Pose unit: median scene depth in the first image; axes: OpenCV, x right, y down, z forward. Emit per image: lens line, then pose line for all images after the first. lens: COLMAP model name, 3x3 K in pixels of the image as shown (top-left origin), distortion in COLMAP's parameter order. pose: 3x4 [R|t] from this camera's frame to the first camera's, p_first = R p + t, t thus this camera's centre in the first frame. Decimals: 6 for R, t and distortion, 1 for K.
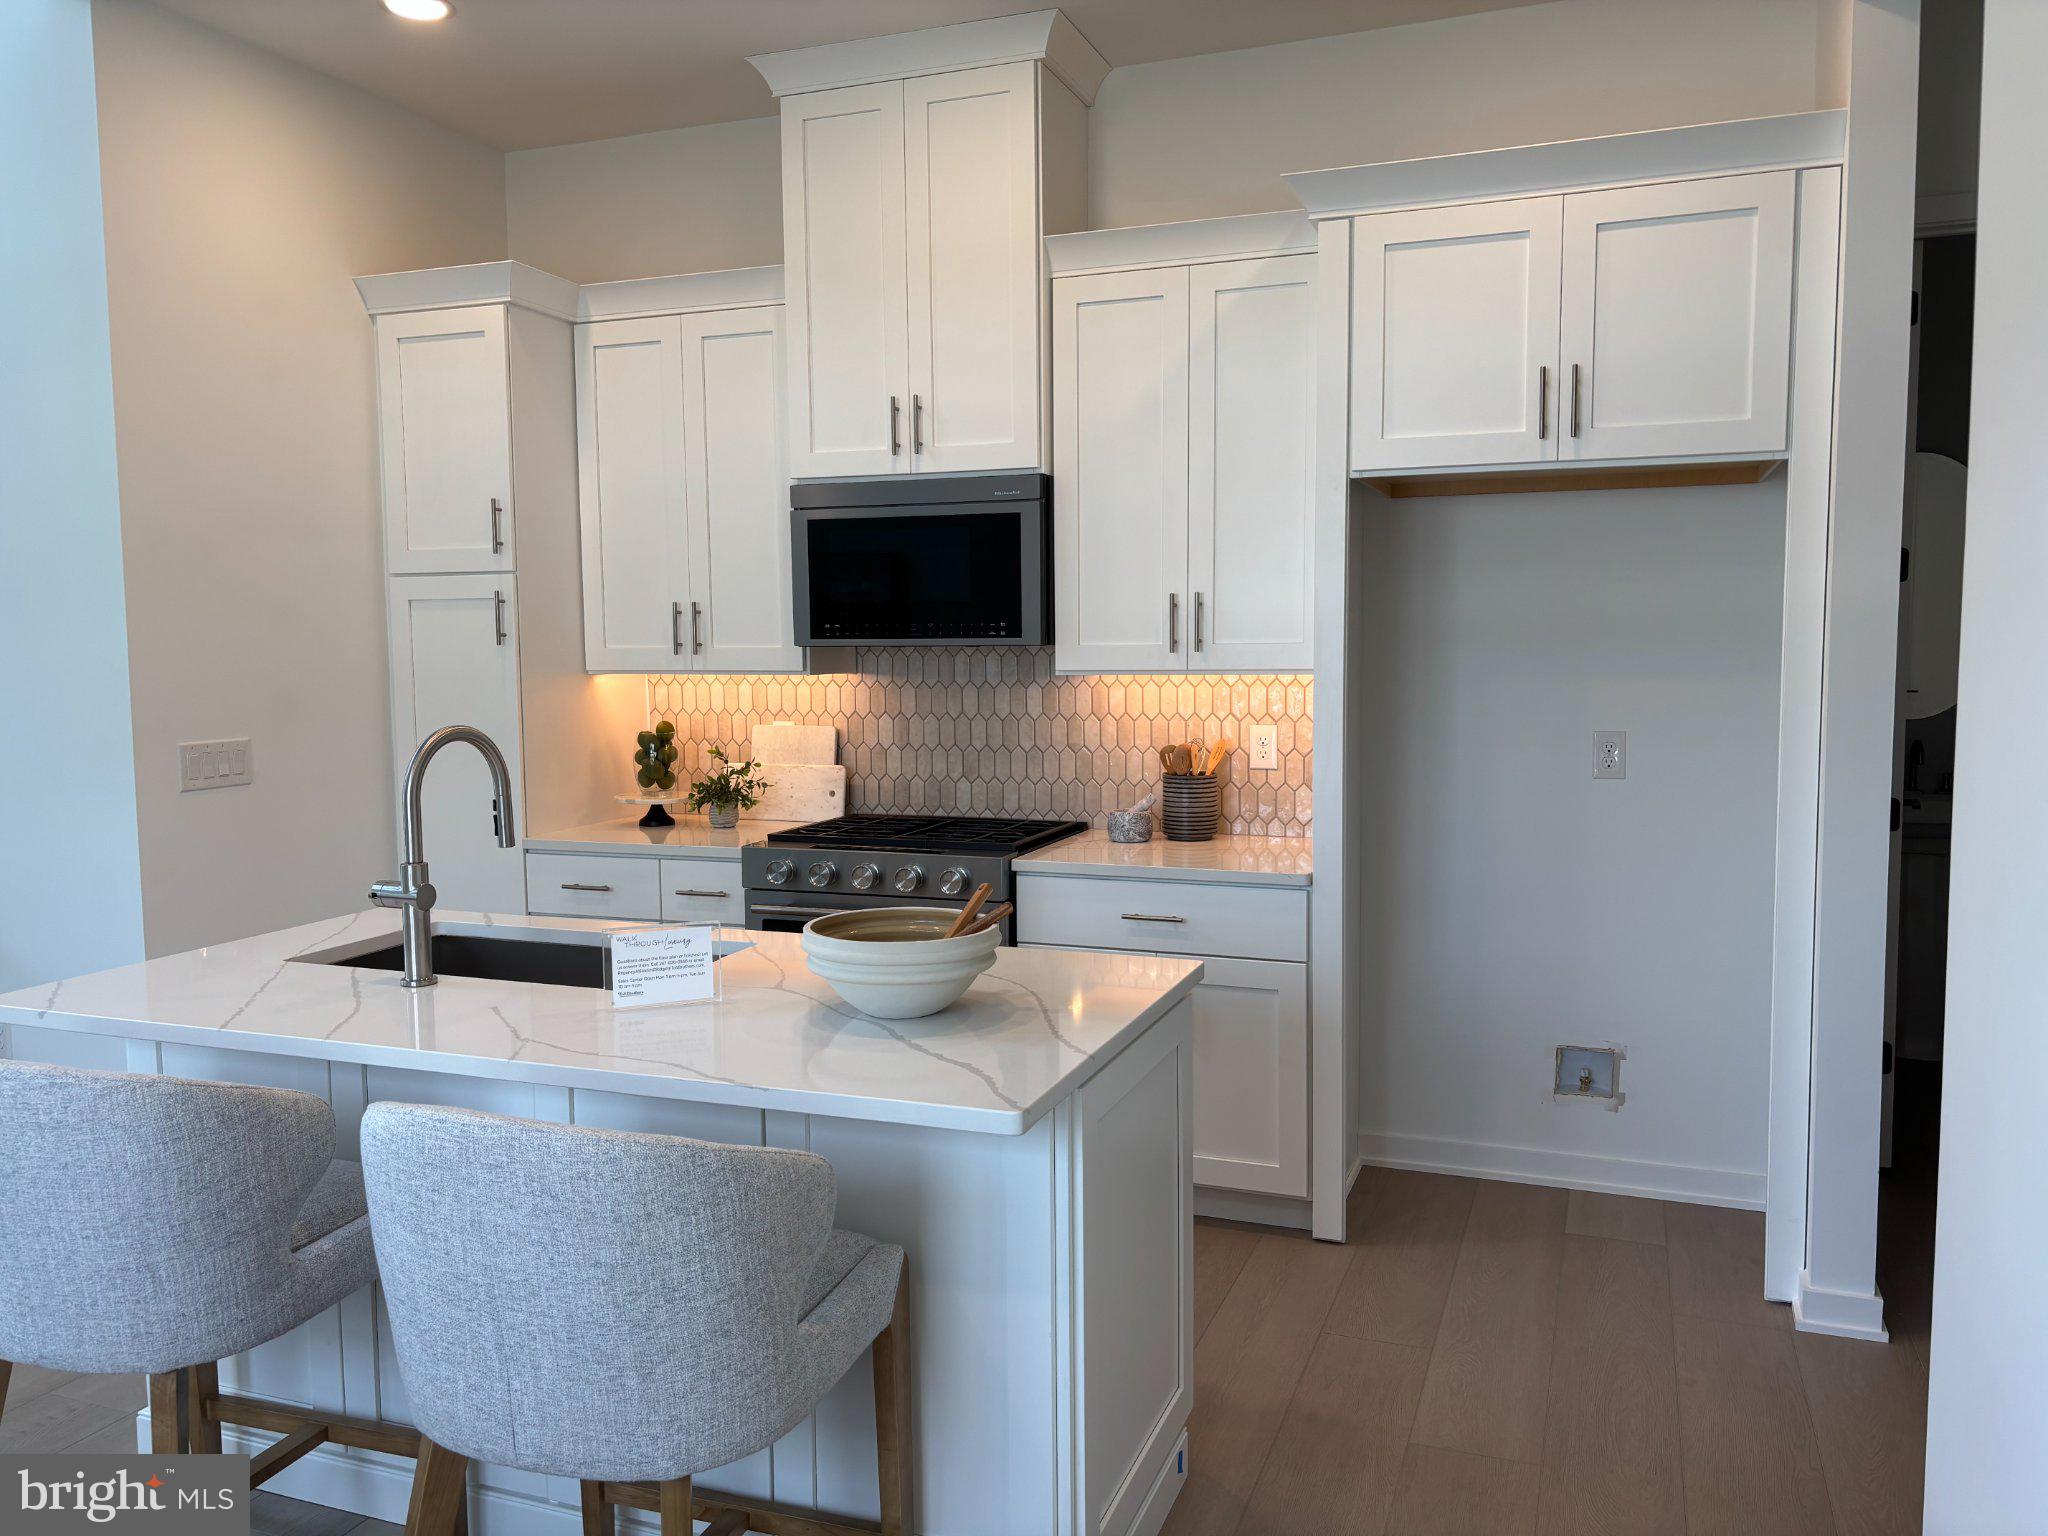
lens RADIAL K [[1532.4, 0, 1031.2], [0, 1532.4, 763.1], [0, 0, 1]] dist [0.039850, -0.050359]
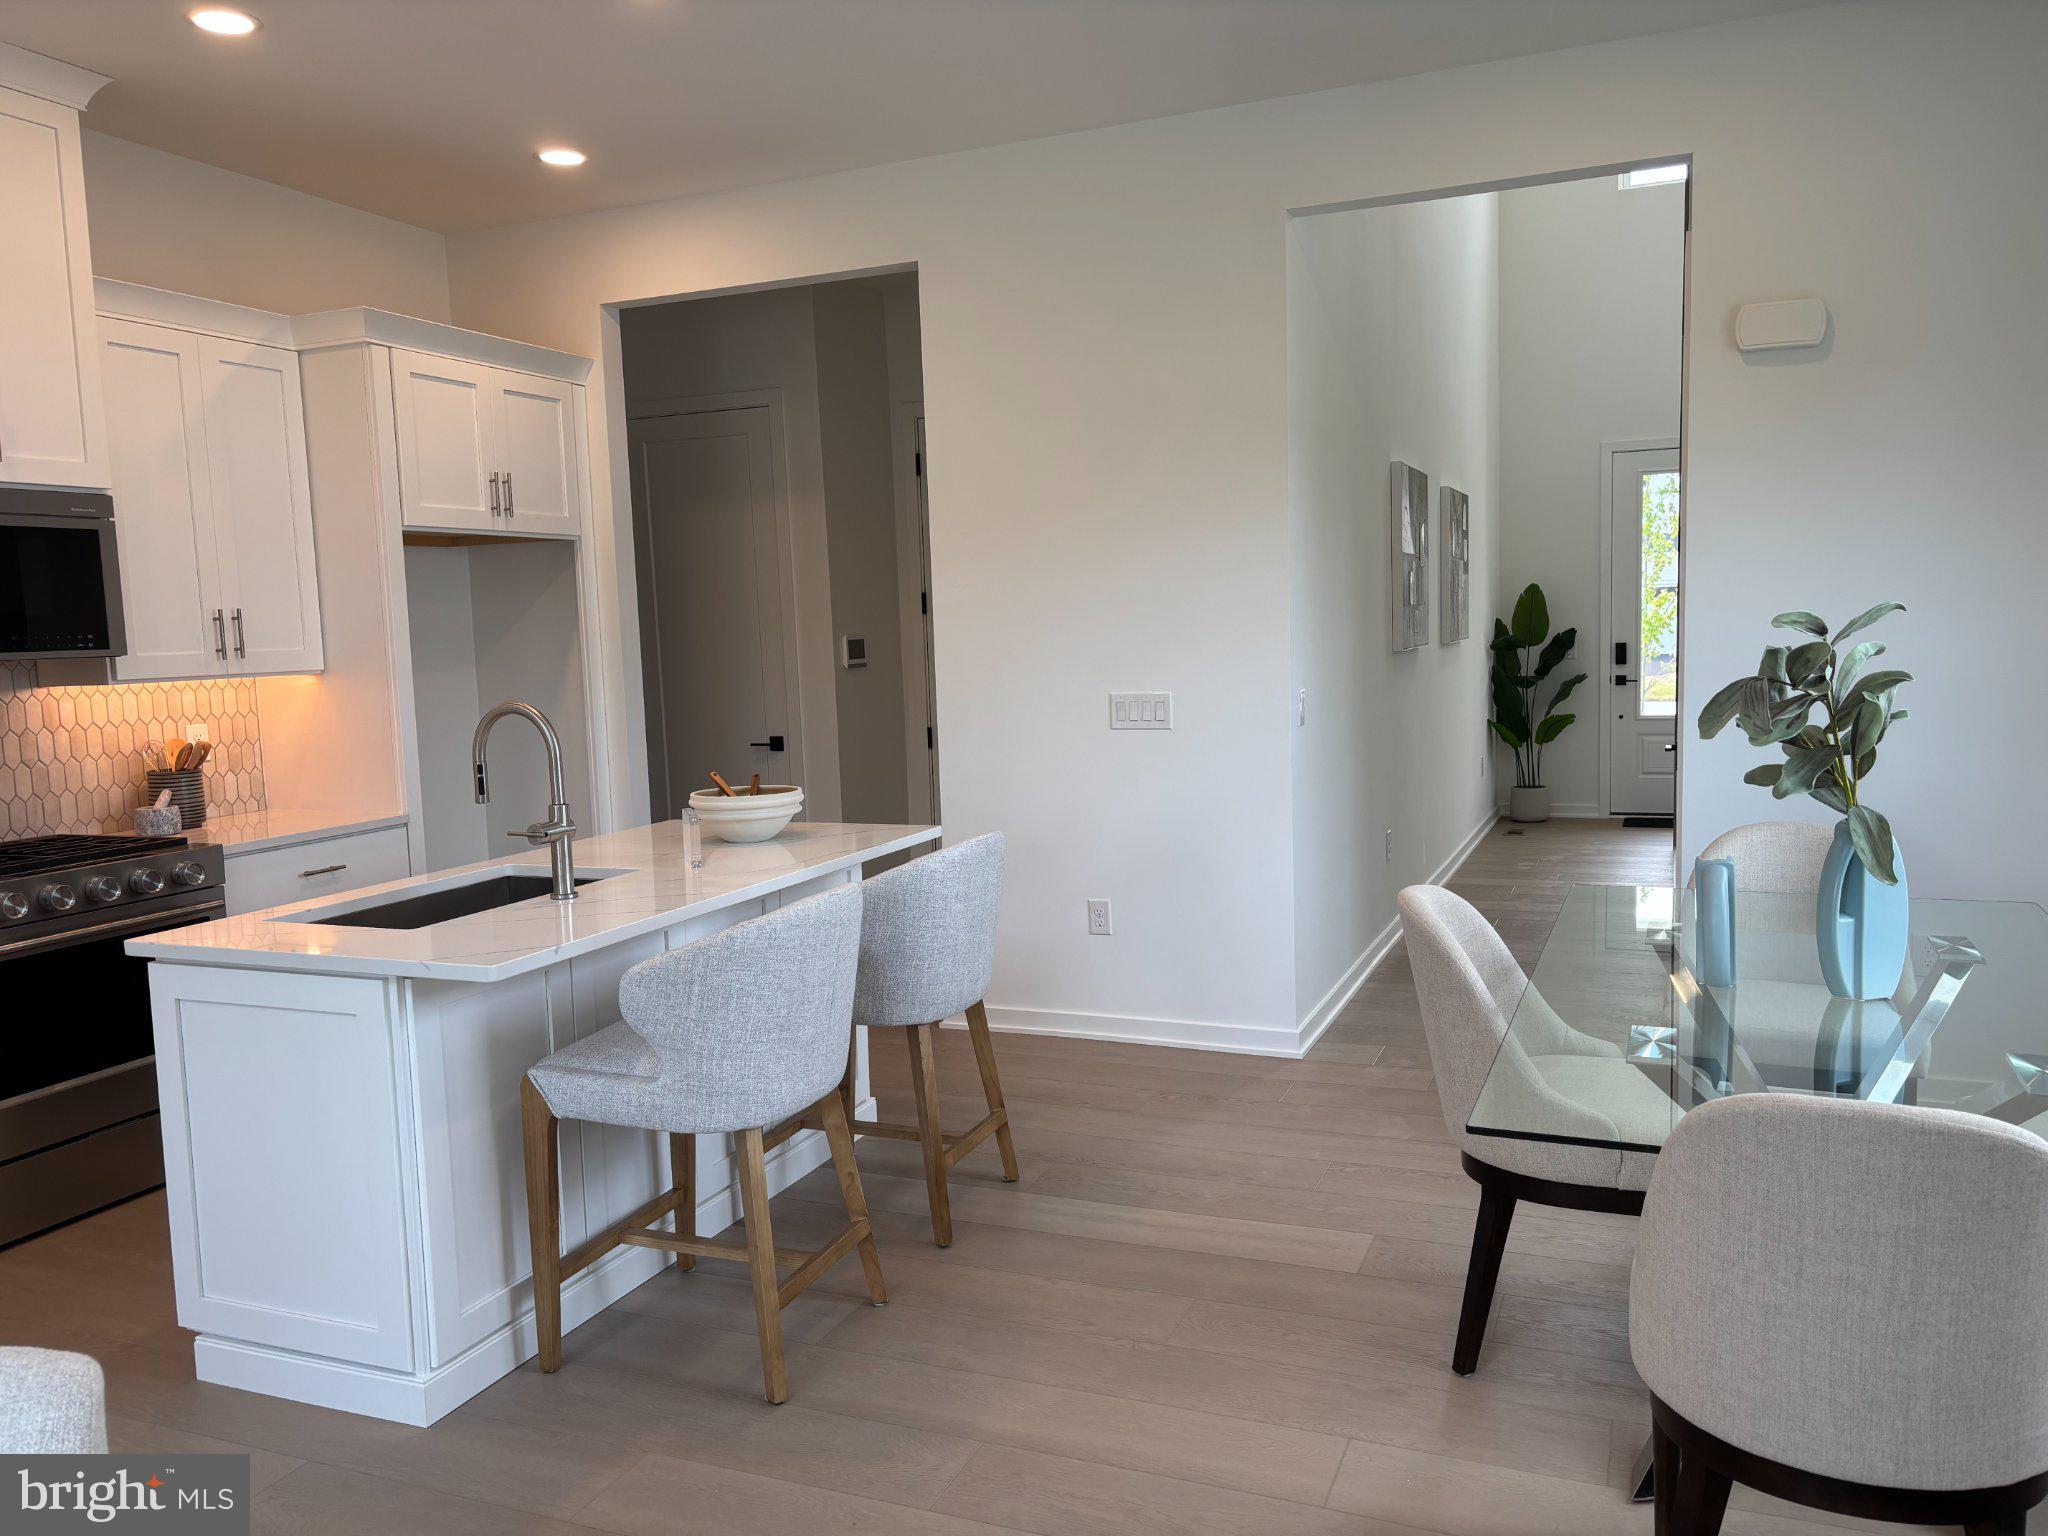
lens RADIAL K [[1532.4, 0, 1033.2], [0, 1532.4, 769.2], [0, 0, 1]] dist [0.039850, -0.050359]
pose [[0.028151, -0.088094, 0.995714, -1.068821], [0.114028, 0.989890, 0.084355, -0.018320], [-0.993079, 0.111164, 0.037912, 0.348207]]
